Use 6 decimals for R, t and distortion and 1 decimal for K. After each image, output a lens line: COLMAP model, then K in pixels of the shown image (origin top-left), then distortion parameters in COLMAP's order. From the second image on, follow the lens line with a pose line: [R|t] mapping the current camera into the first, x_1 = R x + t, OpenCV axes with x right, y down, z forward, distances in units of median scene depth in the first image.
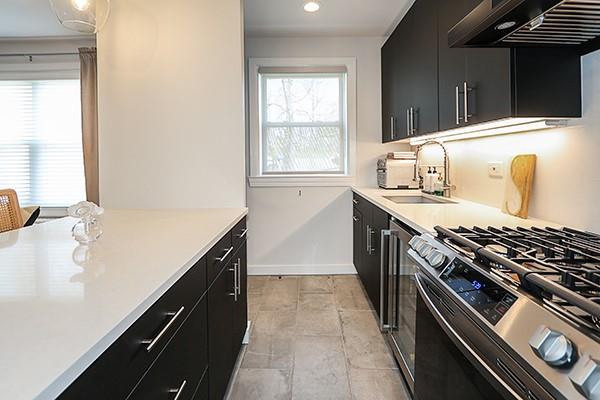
lens RADIAL K [[292.2, 0, 288.9], [0, 292.2, 160.9], [0, 0, 1]] dist [0.000441, 0.000139]
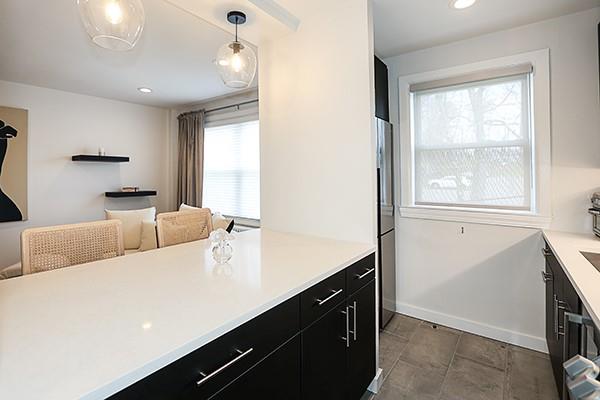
lens RADIAL K [[285.1, 0, 299.3], [0, 285.1, 175.2], [0, 0, 1]] dist [0.001513, 0.000454]
pose [[0.825191, 0.001909, -0.564850, 0.138286], [-0.007212, 0.999948, -0.007156, -0.043342], [0.564808, 0.009979, 0.825162, 0.101647]]
